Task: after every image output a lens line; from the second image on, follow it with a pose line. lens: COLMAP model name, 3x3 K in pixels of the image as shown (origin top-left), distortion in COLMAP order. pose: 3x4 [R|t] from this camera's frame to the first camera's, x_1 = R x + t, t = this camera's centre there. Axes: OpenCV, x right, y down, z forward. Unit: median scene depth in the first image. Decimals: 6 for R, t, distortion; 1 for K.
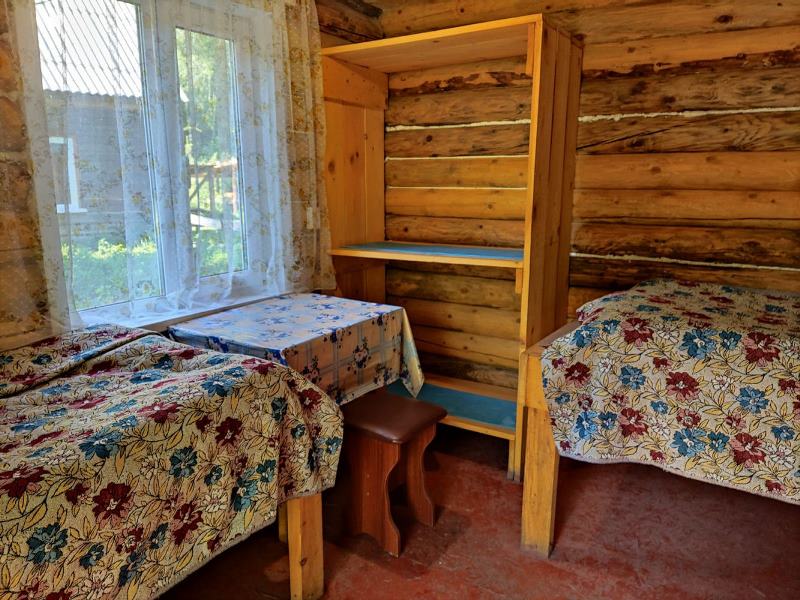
lens RADIAL K [[593.6, 0, 400.0], [0, 593.6, 300.0], [0, 0, 1]] dist [0.105455, -0.152355]
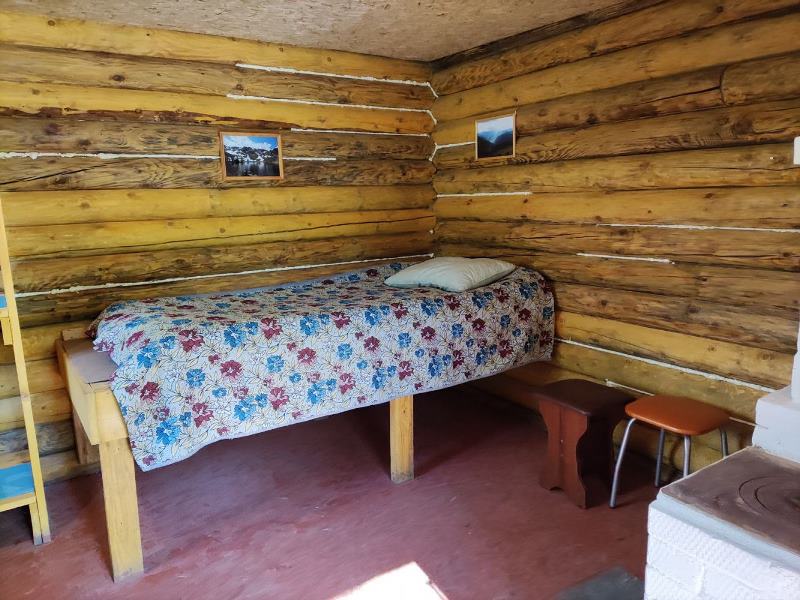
lens RADIAL K [[588.3, 0, 398.9], [0, 588.3, 298.4], [0, 0, 1]] dist [0.117195, -0.149279]
pose [[0.406321, -0.181774, 0.895467, -0.393596], [0.211252, 0.972149, 0.101483, -0.050275], [-0.888975, 0.147934, 0.433404, 0.063335]]
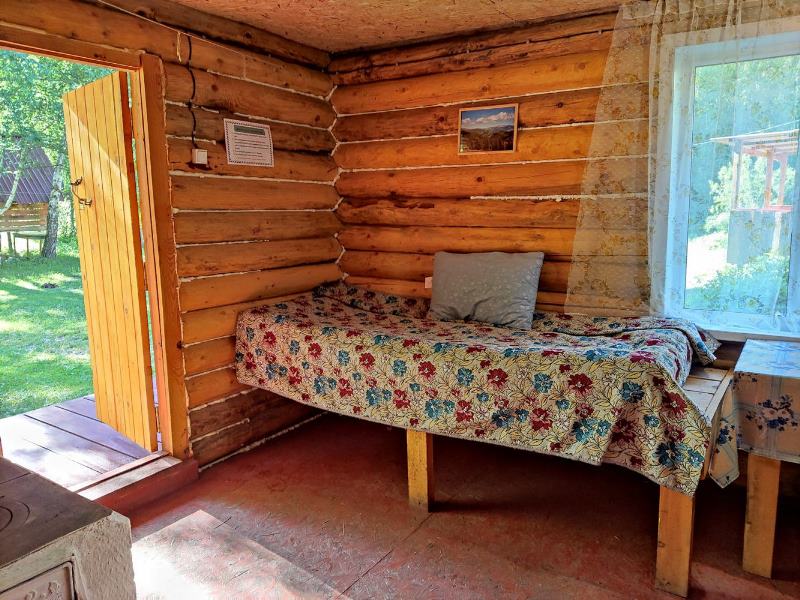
lens RADIAL K [[588.3, 0, 398.9], [0, 588.3, 298.4], [0, 0, 1]] dist [0.117195, -0.149279]
pose [[-0.036723, 0.145321, -0.988703, 0.714049], [-0.192624, 0.969787, 0.149696, -0.070302], [0.980585, 0.195946, -0.007621, 0.340658]]
